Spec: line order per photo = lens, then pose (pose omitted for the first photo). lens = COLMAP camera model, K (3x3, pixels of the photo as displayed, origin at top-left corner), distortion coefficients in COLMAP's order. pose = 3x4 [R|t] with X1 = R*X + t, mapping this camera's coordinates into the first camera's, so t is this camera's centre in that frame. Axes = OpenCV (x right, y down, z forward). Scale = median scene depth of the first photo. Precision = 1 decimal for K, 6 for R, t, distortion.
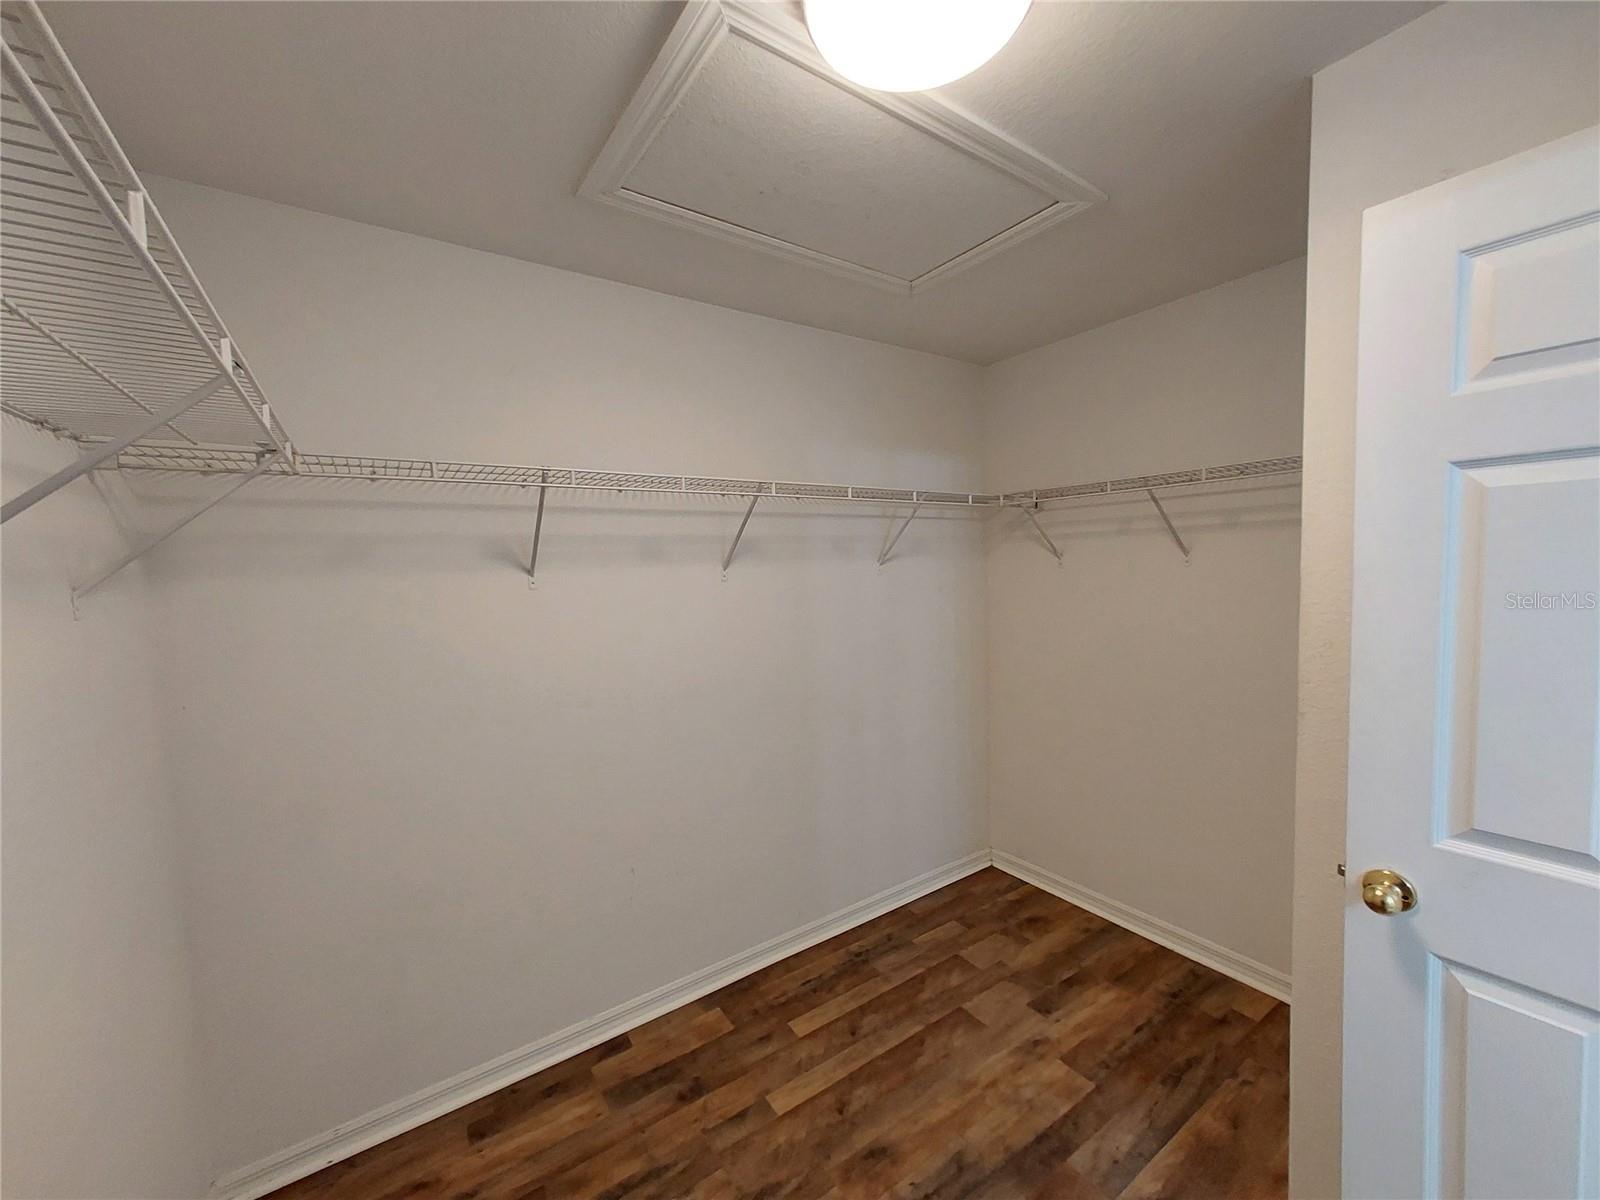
lens RADIAL K [[634.8, 0, 800.4], [0, 634.8, 593.0], [0, 0, 1]] dist [0.002354, 0.000251]
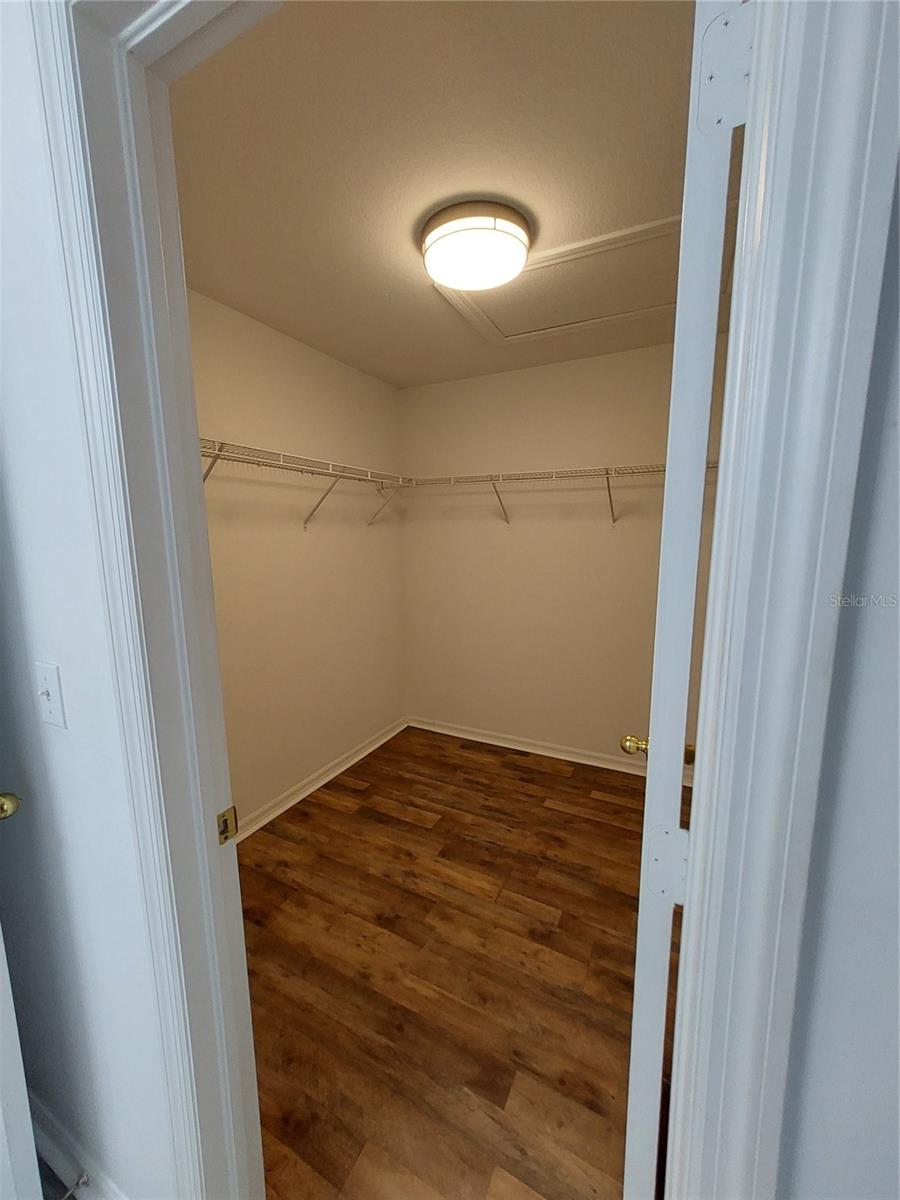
lens RADIAL K [[476.1, 0, 455.7], [0, 476.1, 606.8], [0, 0, 1]] dist [0.002354, 0.000251]
pose [[0.471491, 0.159499, -0.867327, 0.987949], [-0.059548, 0.987022, 0.149139, 0.020614], [0.879858, -0.018670, 0.474870, 0.083742]]
